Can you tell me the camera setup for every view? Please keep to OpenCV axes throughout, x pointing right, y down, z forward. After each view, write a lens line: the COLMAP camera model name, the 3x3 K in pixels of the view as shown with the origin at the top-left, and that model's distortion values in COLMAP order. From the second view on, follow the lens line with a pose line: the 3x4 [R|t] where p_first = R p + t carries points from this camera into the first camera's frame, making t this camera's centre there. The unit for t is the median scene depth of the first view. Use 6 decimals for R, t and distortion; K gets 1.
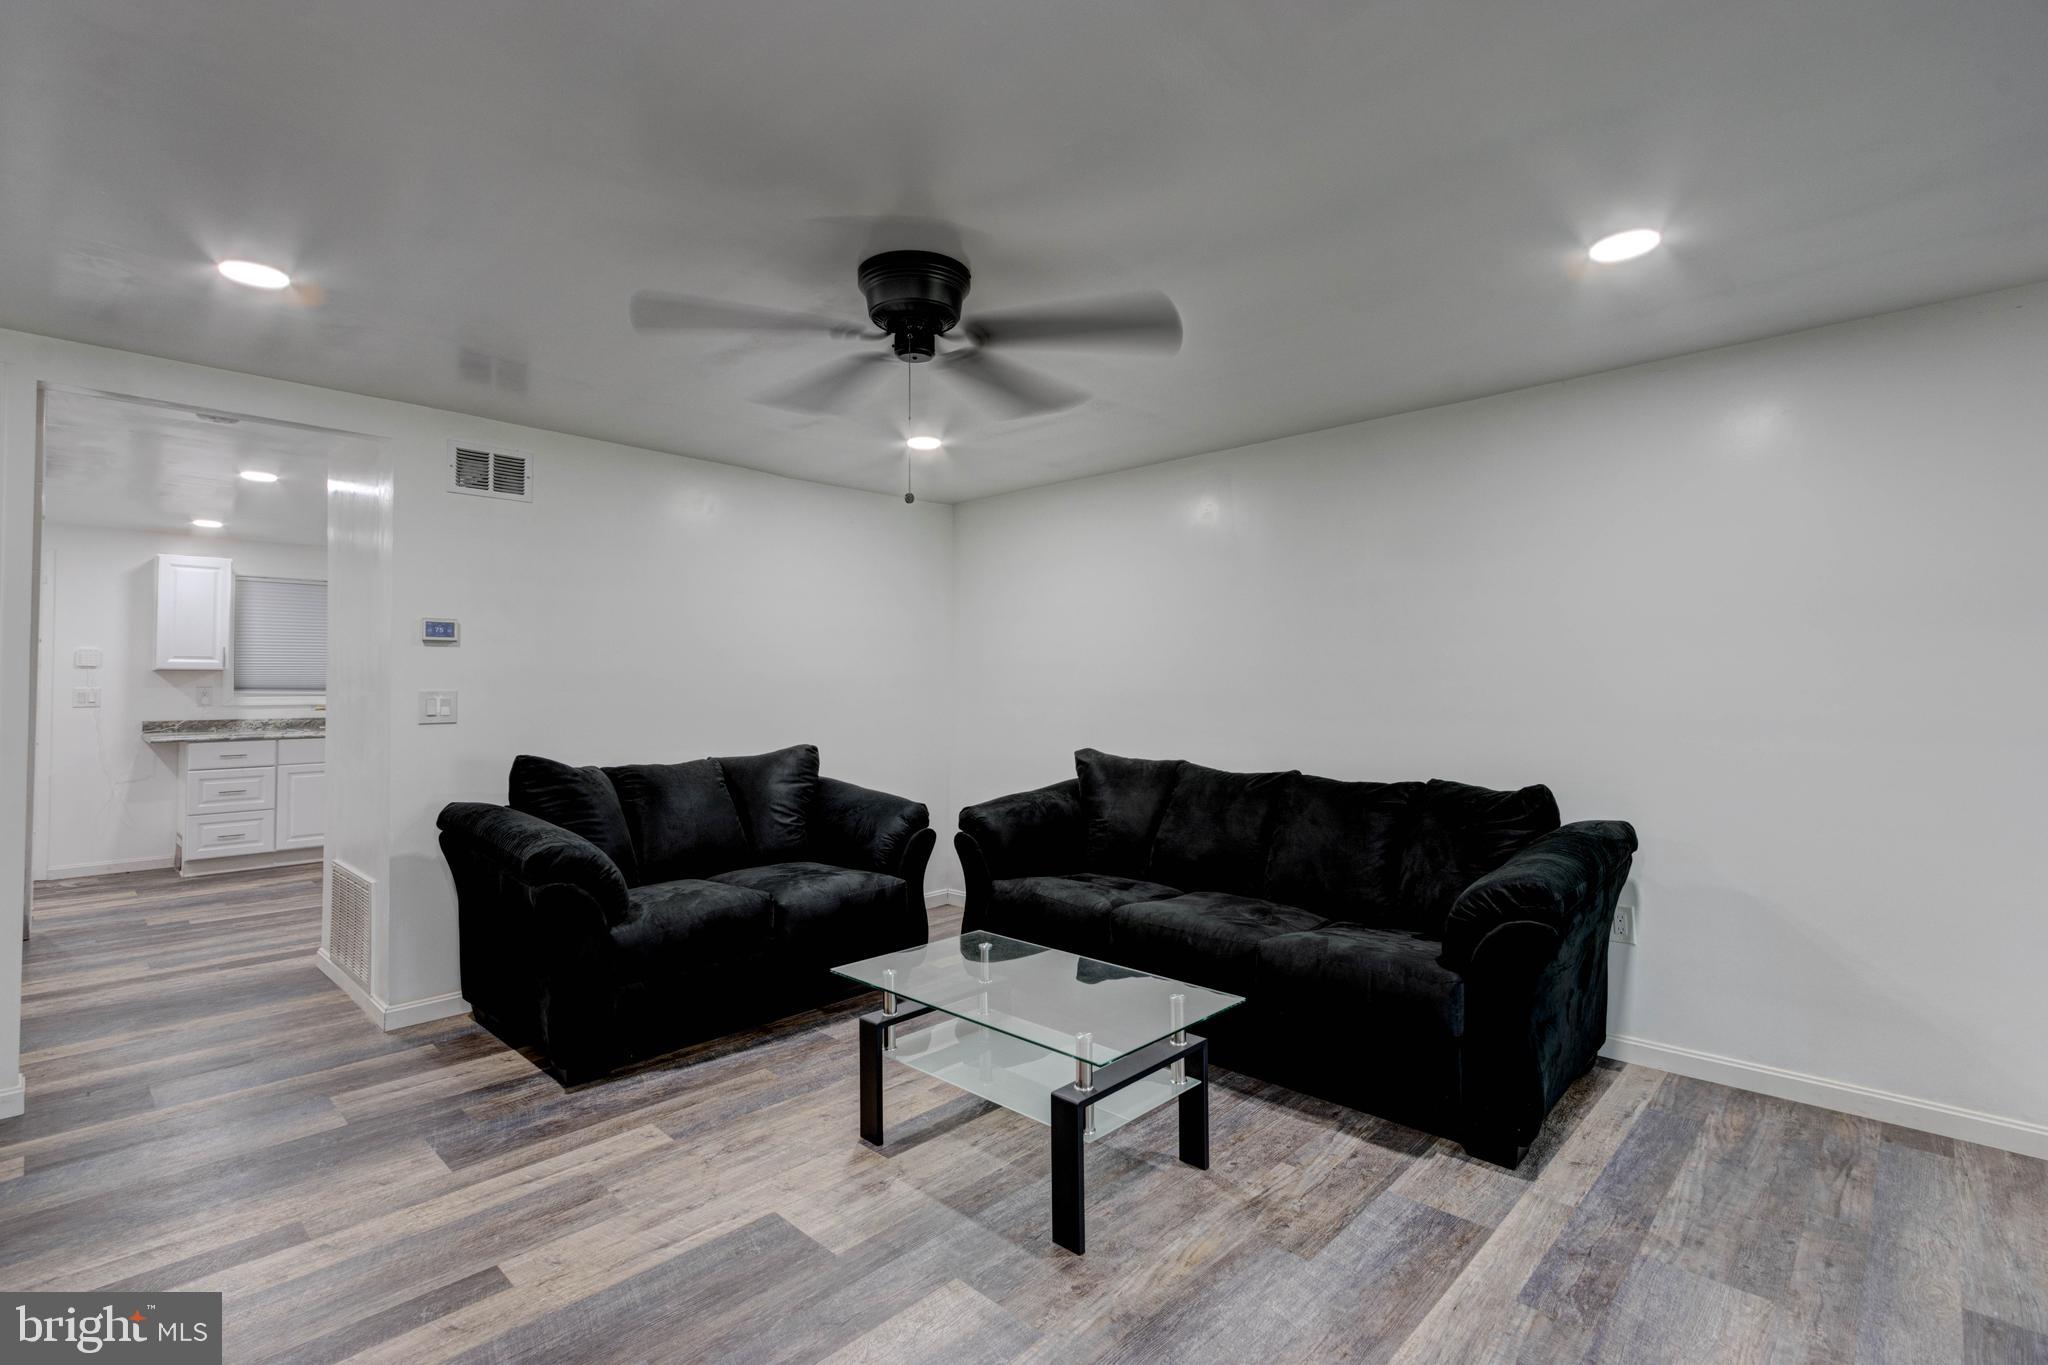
lens RADIAL K [[941.4, 0, 1012.9], [0, 941.4, 658.2], [0, 0, 1]] dist [0.008972, -0.003768]
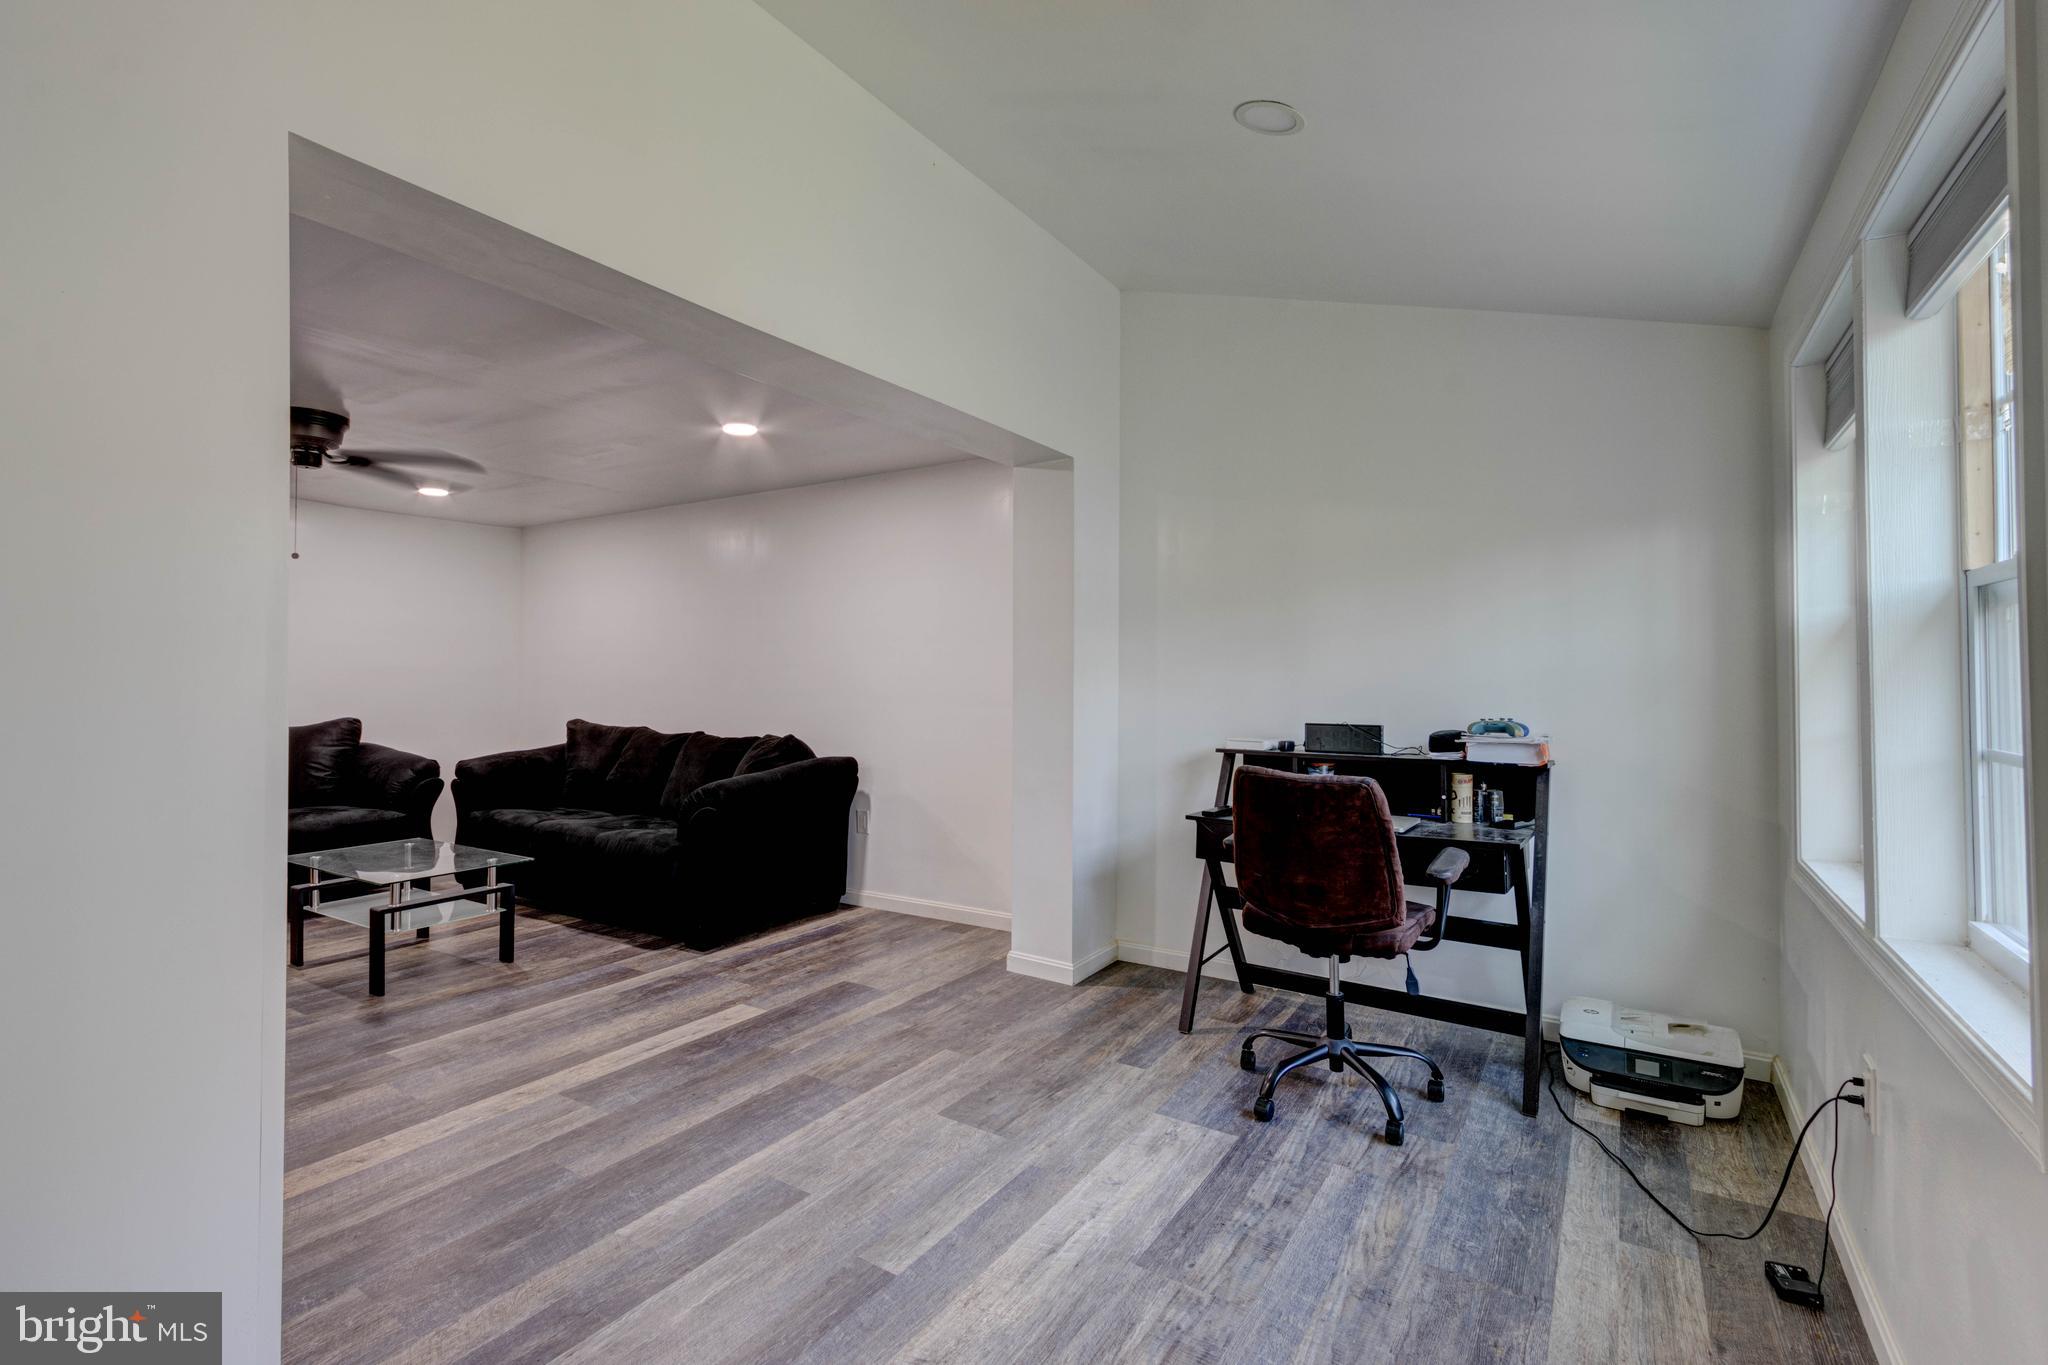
lens RADIAL K [[933.5, 0, 1021.6], [0, 933.5, 657.2], [0, 0, 1]] dist [0.001980, -0.000978]
pose [[0.977740, 0.009259, 0.209617, 0.583187], [-0.010897, 0.999918, 0.006656, -0.013409], [-0.209538, -0.008792, 0.977761, -0.628338]]
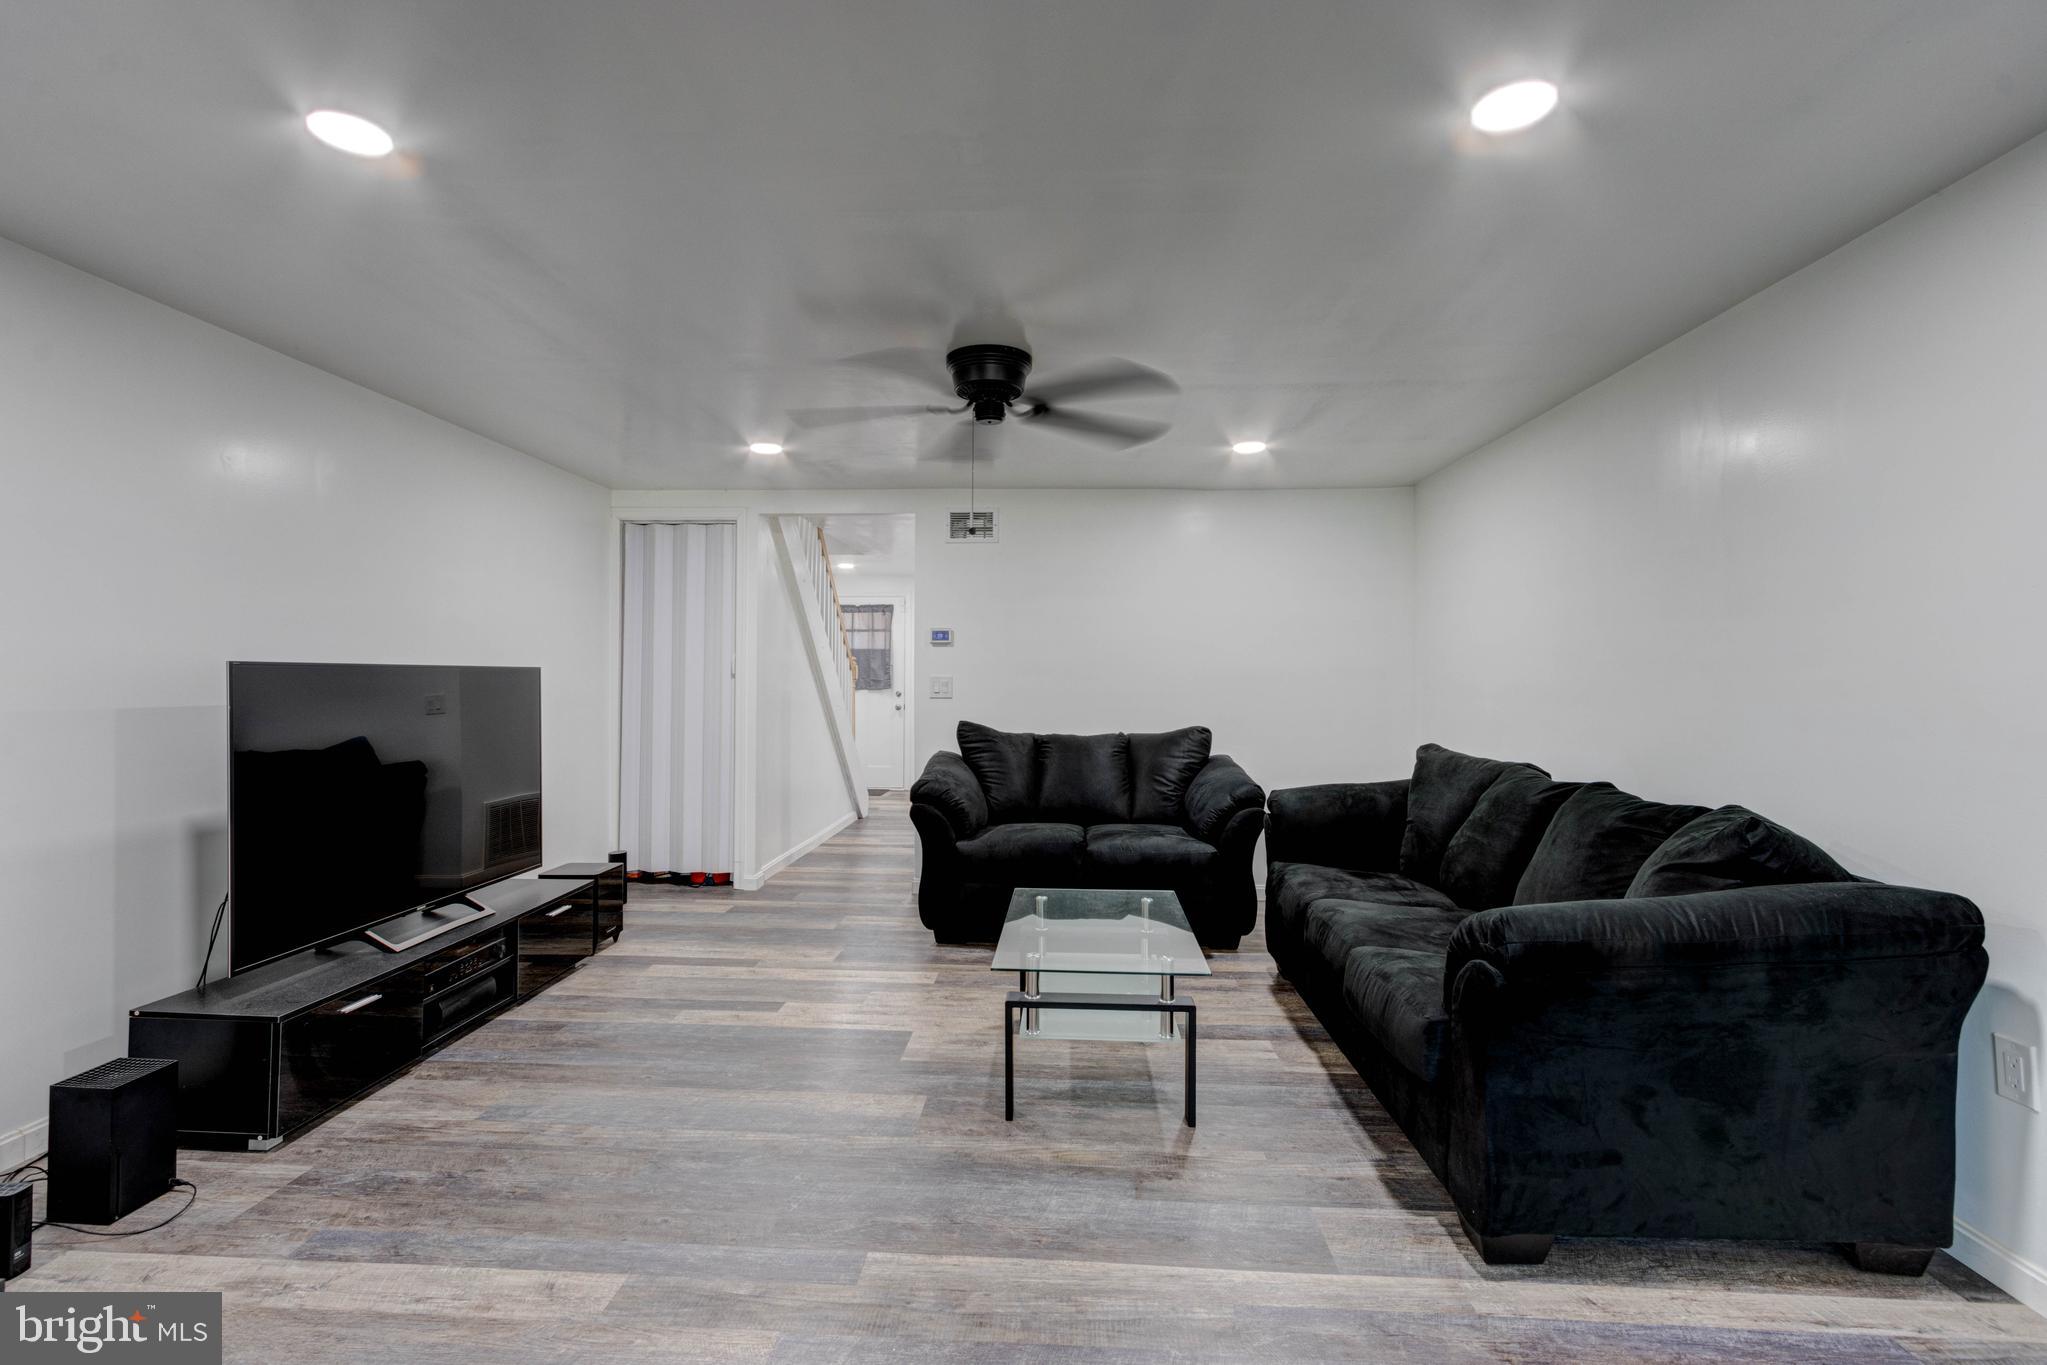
lens RADIAL K [[945.0, 0, 1004.1], [0, 945.0, 655.3], [0, 0, 1]] dist [0.000390, -0.000672]
pose [[0.643692, -0.013052, -0.765173, 0.706271], [0.018699, 0.999824, -0.001324, 0.005625], [0.765056, -0.013456, 0.643823, 0.126067]]
